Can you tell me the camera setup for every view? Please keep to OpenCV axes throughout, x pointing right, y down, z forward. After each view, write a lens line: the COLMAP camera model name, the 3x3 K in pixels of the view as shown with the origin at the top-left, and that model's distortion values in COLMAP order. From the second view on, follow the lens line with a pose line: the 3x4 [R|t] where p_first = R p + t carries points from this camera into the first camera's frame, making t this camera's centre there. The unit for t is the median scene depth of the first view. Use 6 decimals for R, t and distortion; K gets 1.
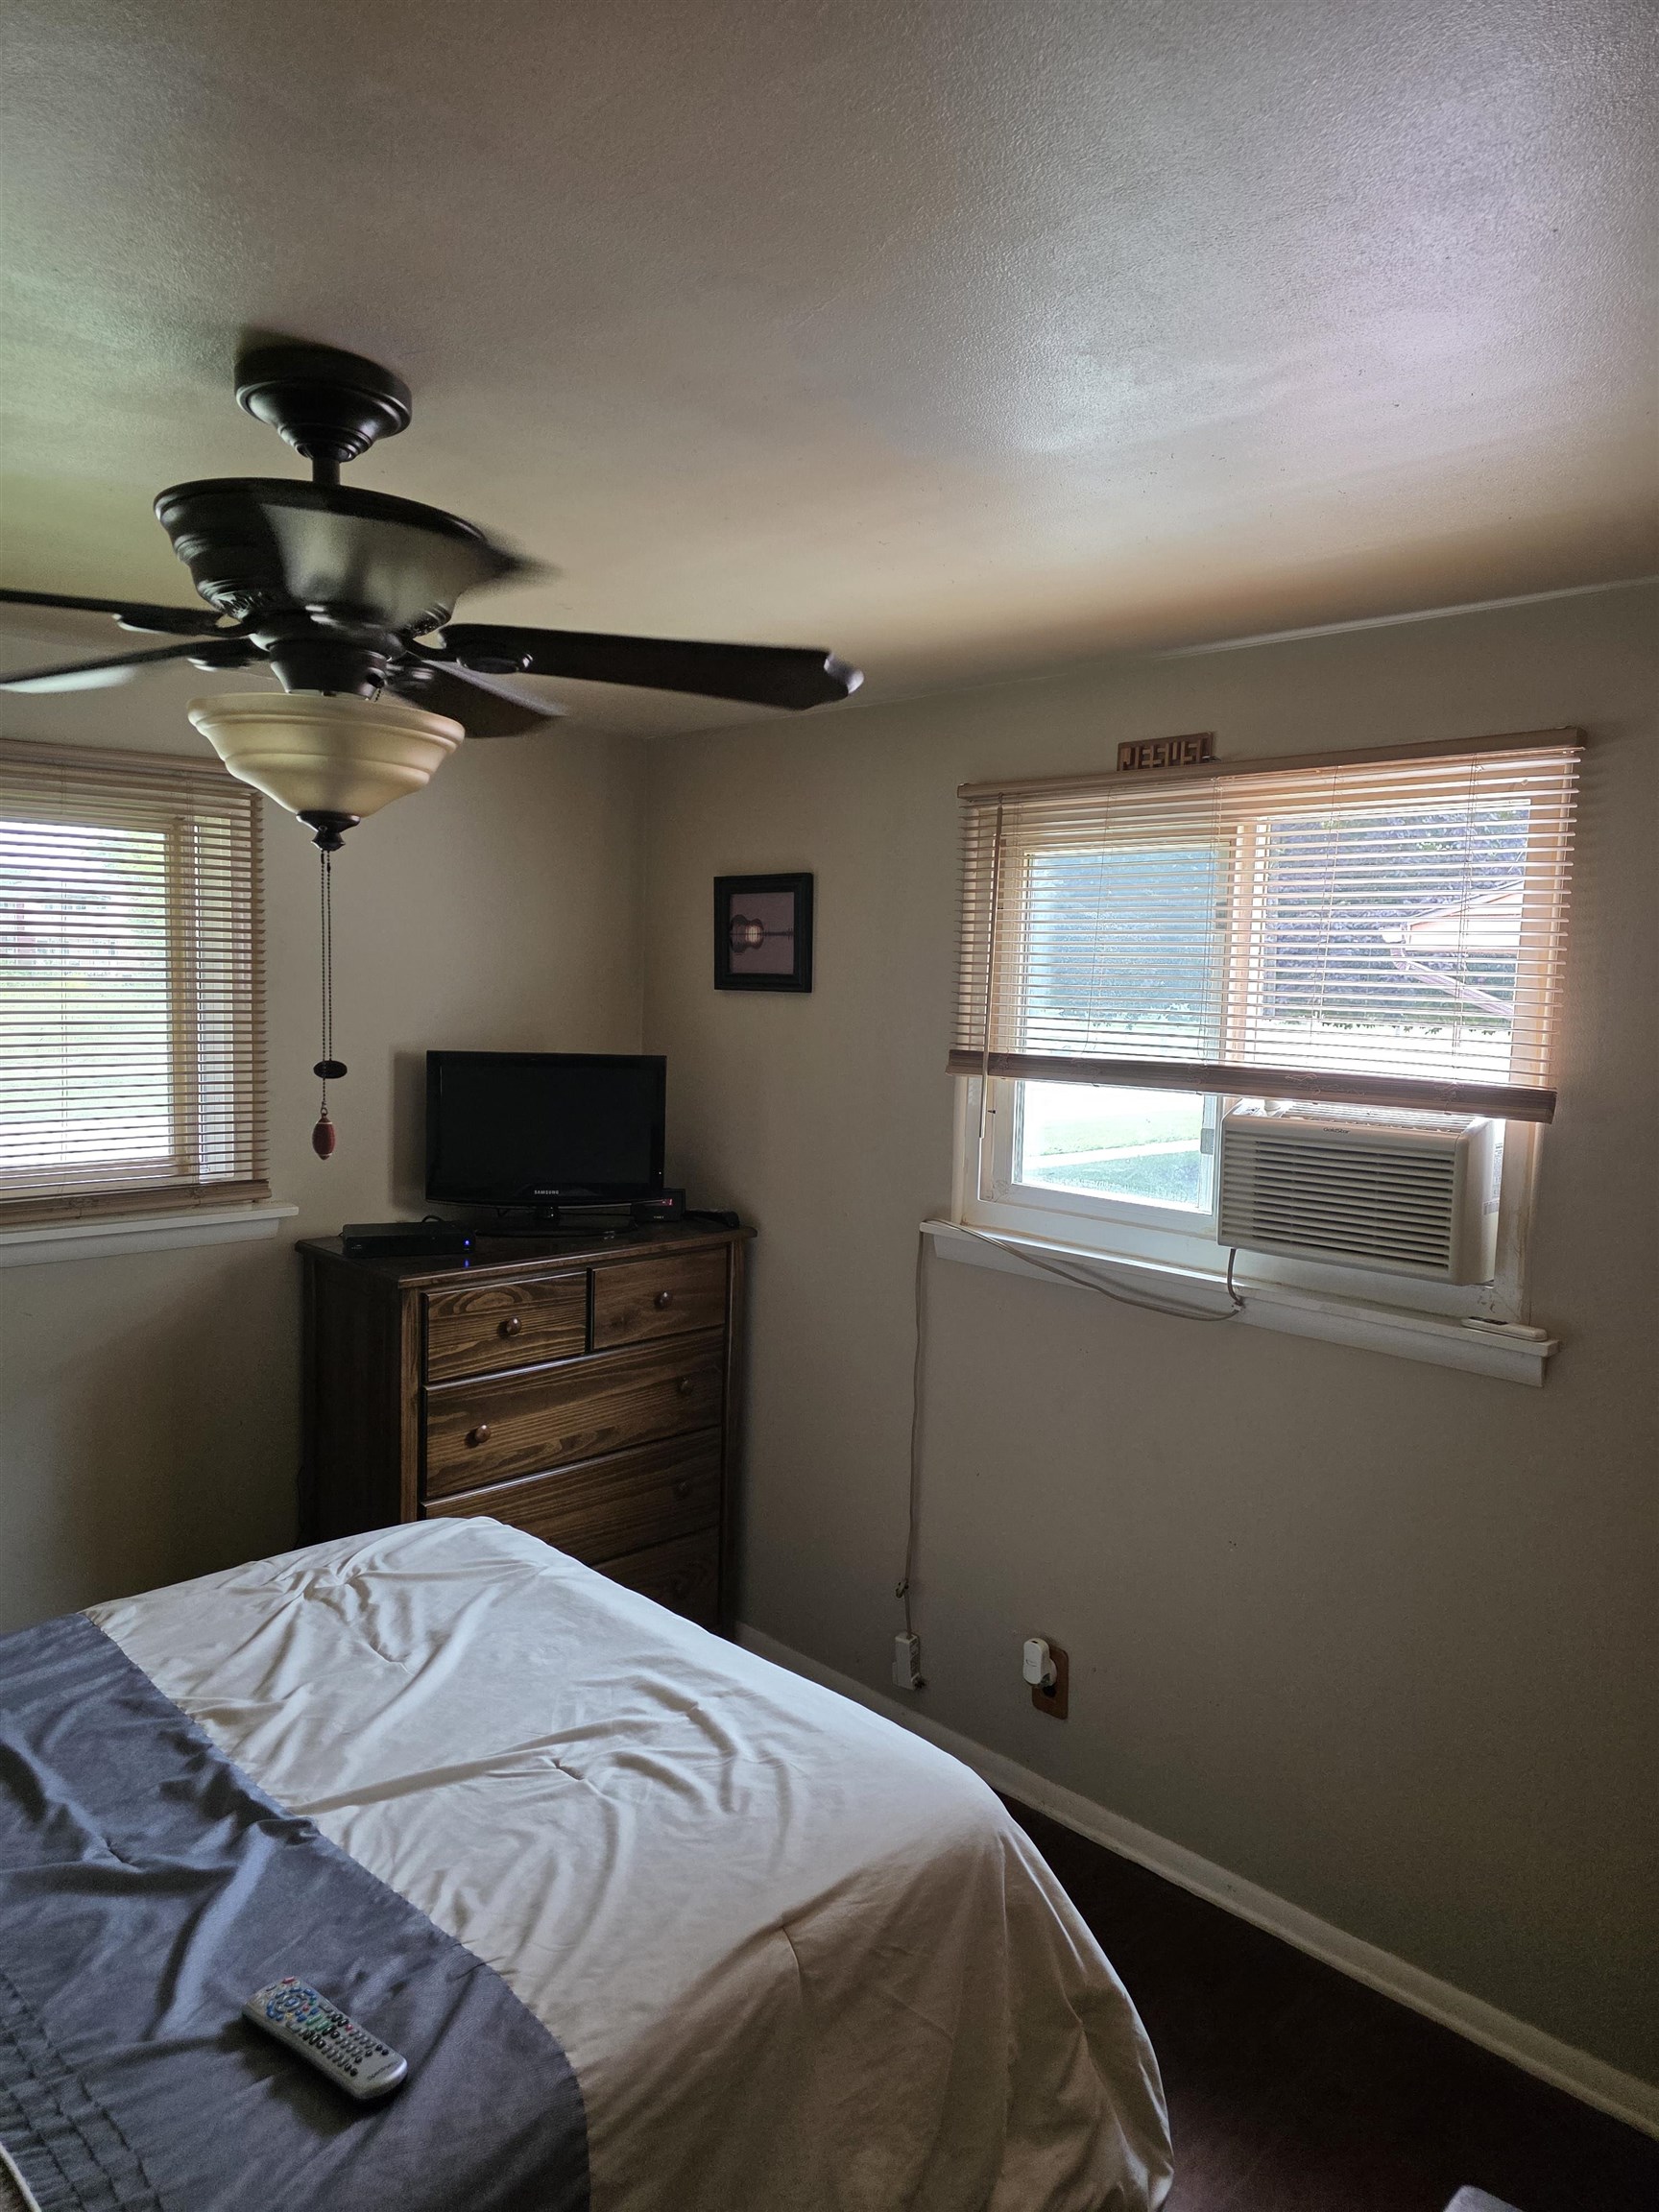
lens RADIAL K [[1482.5, 0, 858.7], [0, 1482.5, 1096.0], [0, 0, 1]] dist [0.053030, -0.058676]
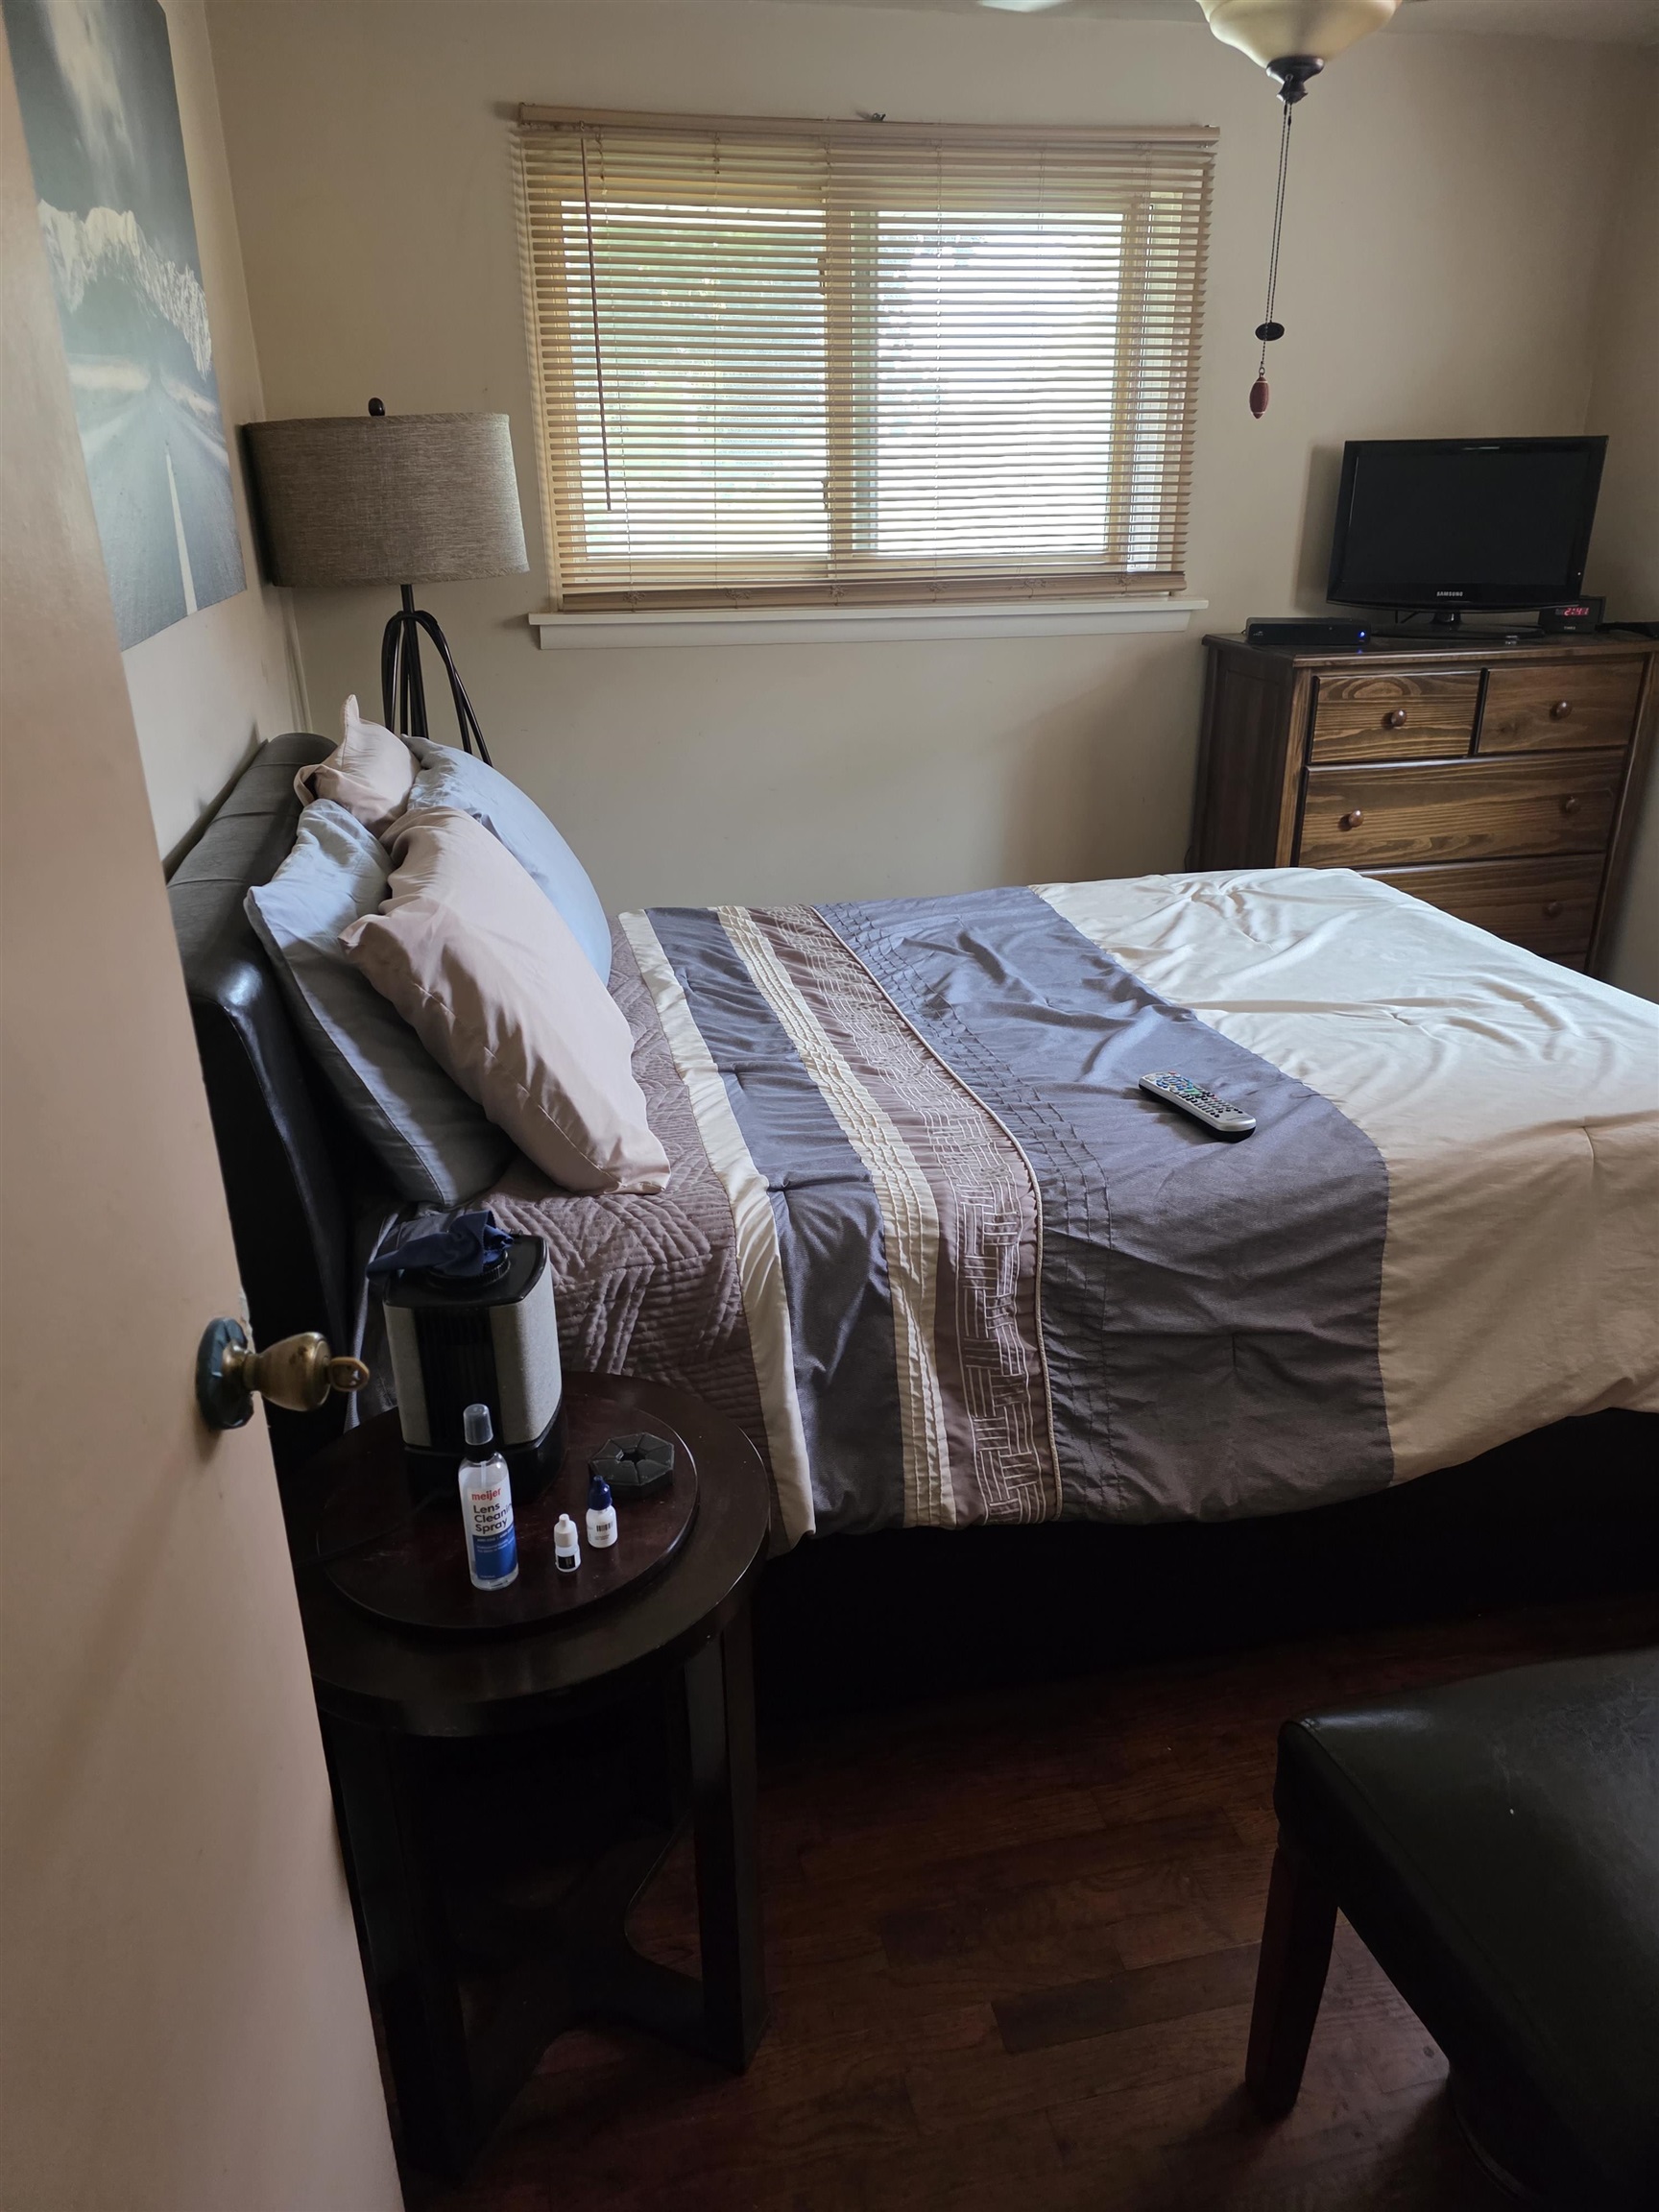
lens RADIAL K [[1502.5, 0, 838.4], [0, 1502.5, 1106.2], [0, 0, 1]] dist [0.052900, -0.059295]
pose [[0.836598, 0.178516, -0.517915, 0.052120], [-0.015397, 0.952704, 0.303509, 0.145623], [0.547601, -0.245940, 0.799779, -0.176850]]
